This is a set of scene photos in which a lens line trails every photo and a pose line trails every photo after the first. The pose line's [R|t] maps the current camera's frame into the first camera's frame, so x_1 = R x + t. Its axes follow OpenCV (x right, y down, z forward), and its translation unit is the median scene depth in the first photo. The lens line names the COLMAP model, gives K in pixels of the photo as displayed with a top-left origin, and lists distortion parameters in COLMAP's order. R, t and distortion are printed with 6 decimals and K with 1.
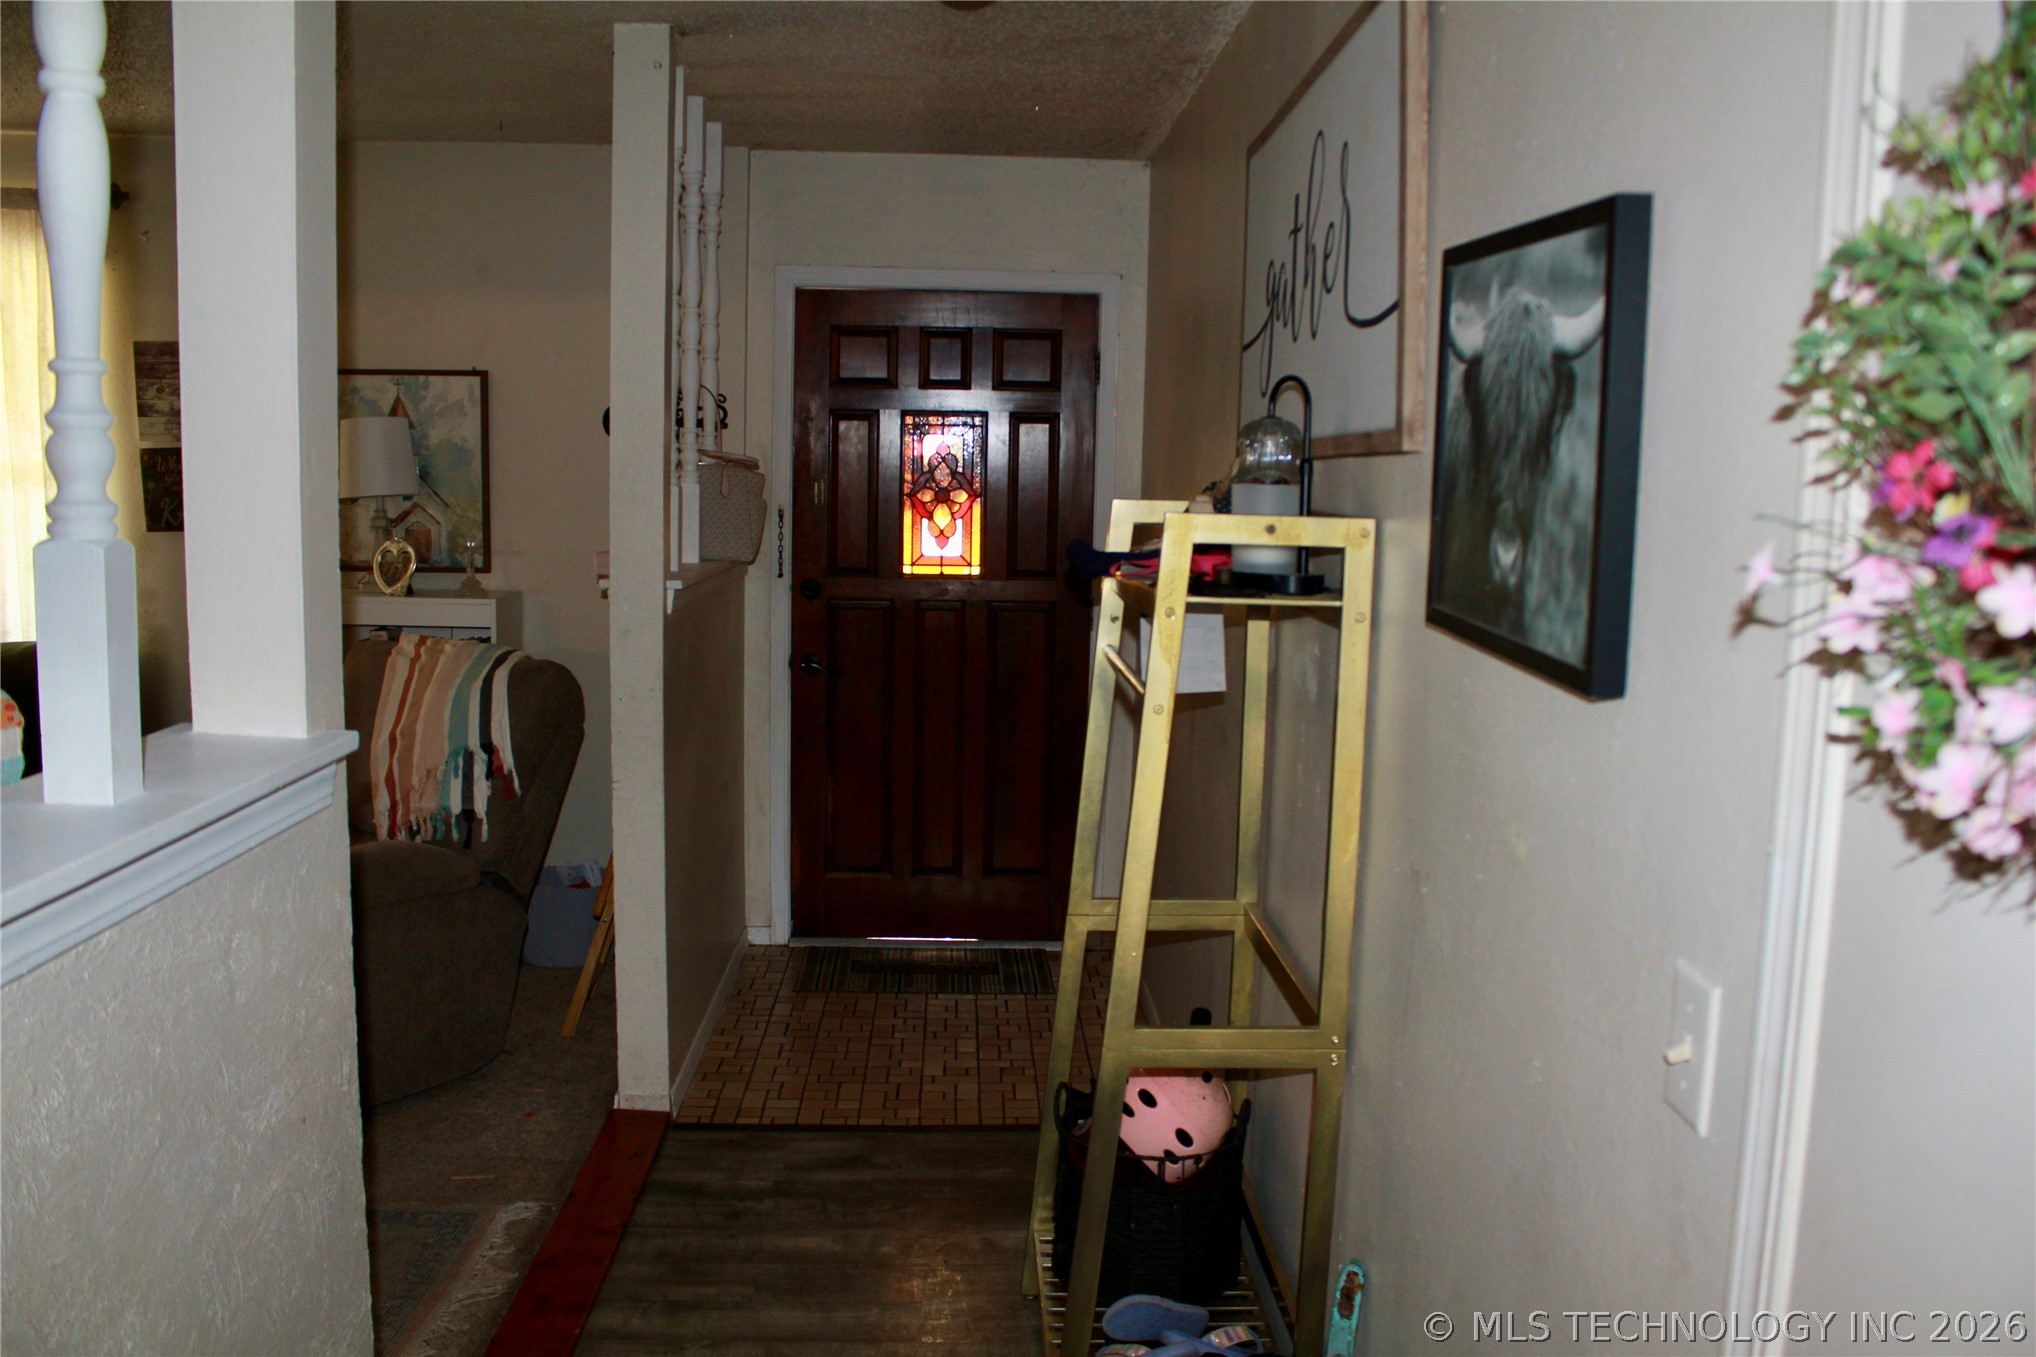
lens RADIAL K [[1704.6, 0, 1025.7], [0, 1704.6, 676.6], [0, 0, 1]] dist [-0.171857, 0.159567]
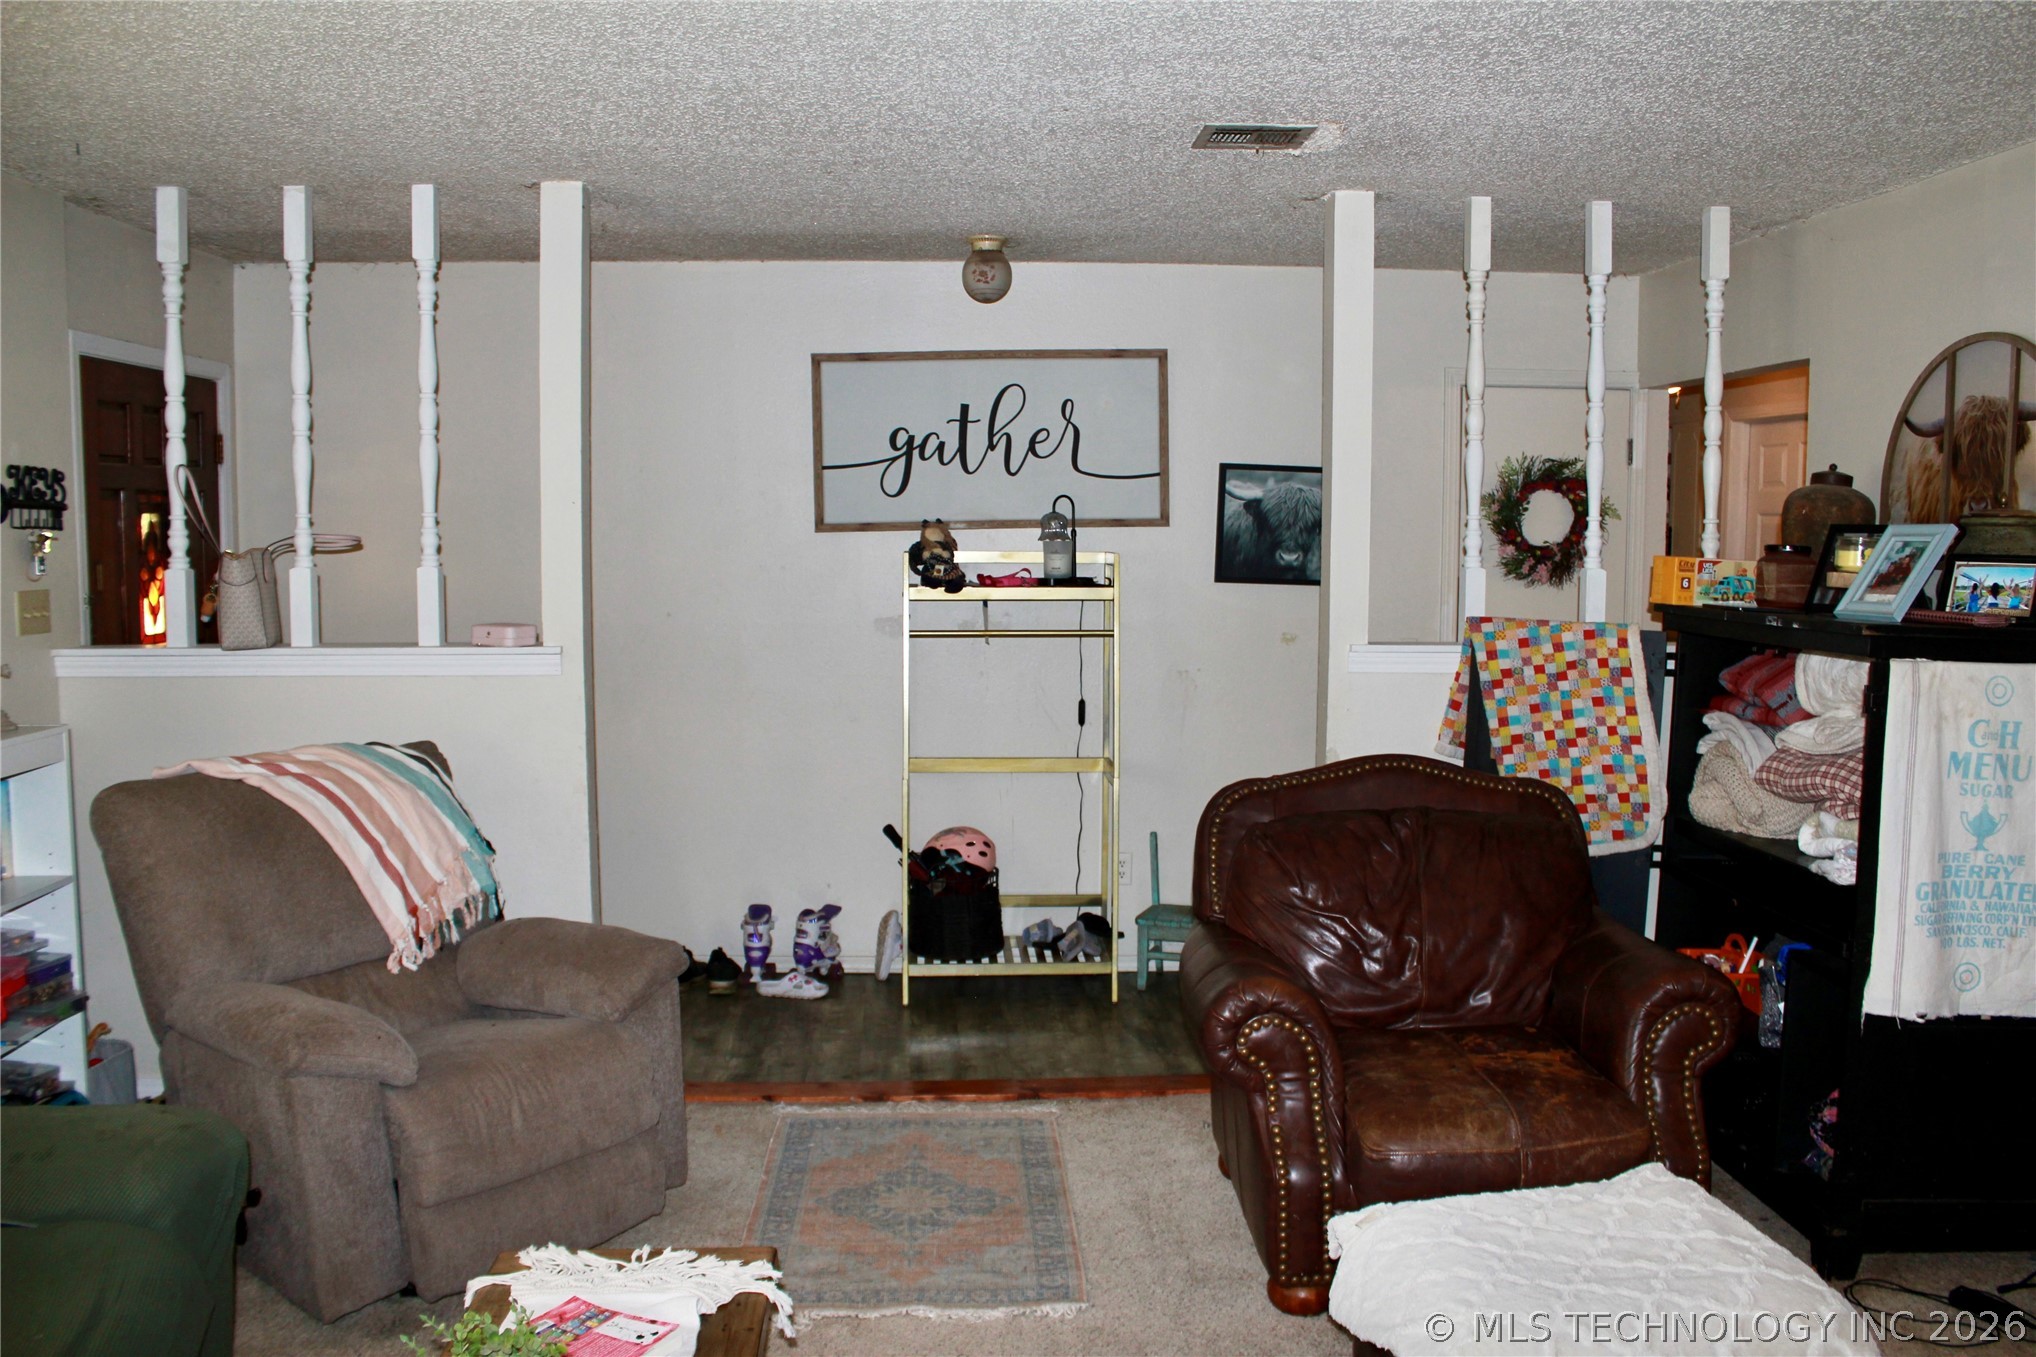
lens RADIAL K [[1704.6, 0, 1025.7], [0, 1704.6, 676.6], [0, 0, 1]] dist [-0.171857, 0.159567]
pose [[-0.023560, -0.103680, 0.994332, -1.761600], [0.123977, 0.986627, 0.105814, -0.145022], [-0.992005, 0.125767, -0.010391, 0.866804]]
